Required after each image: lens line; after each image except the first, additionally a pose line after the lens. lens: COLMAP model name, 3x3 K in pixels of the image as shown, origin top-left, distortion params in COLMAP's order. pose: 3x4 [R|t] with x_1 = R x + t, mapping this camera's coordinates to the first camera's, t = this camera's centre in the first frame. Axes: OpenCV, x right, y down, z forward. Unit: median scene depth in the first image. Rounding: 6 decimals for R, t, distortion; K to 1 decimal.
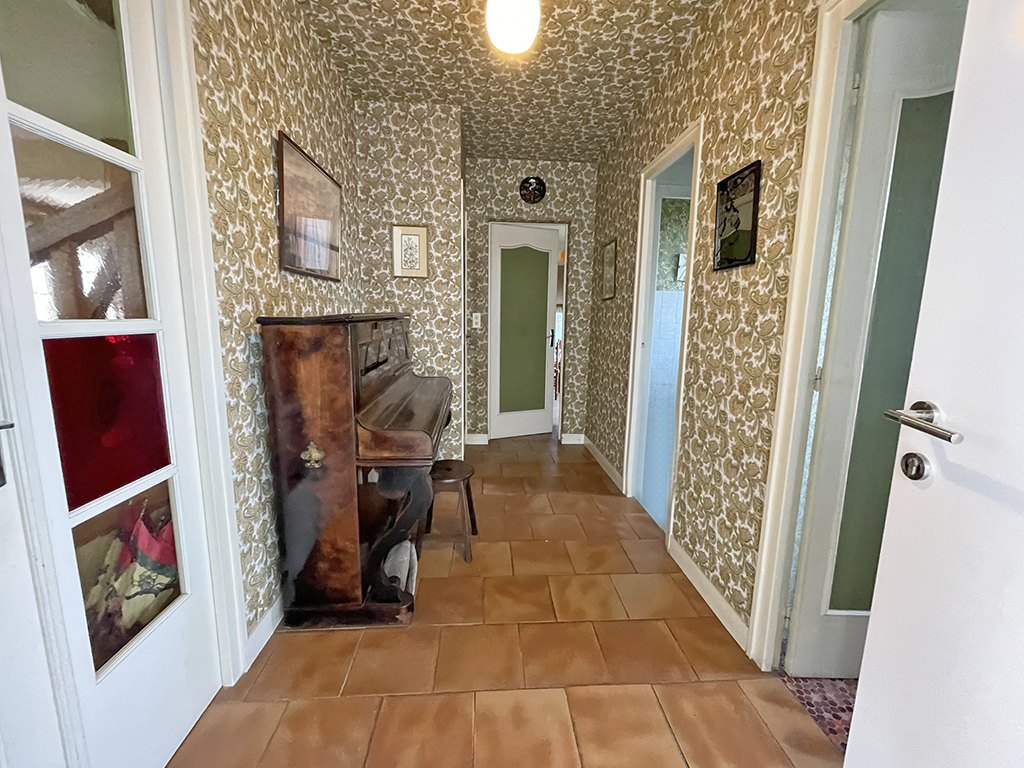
lens RADIAL K [[415.3, 0, 509.5], [0, 415.3, 381.5], [0, 0, 1]] dist [-0.002428, 0.000190]
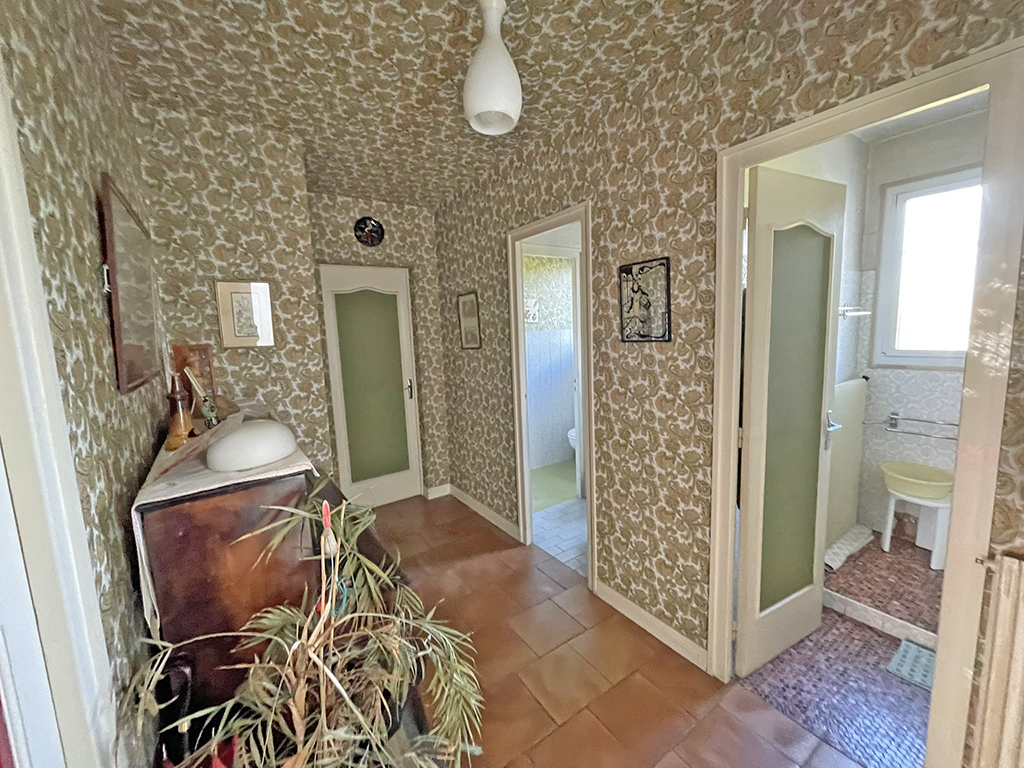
lens RADIAL K [[415.3, 0, 509.5], [0, 415.3, 381.5], [0, 0, 1]] dist [-0.002428, 0.000190]
pose [[0.858905, -0.116366, 0.498740, -0.325531], [0.133949, 0.990988, 0.000538, -0.190921], [-0.494308, 0.066344, 0.866752, 0.175624]]
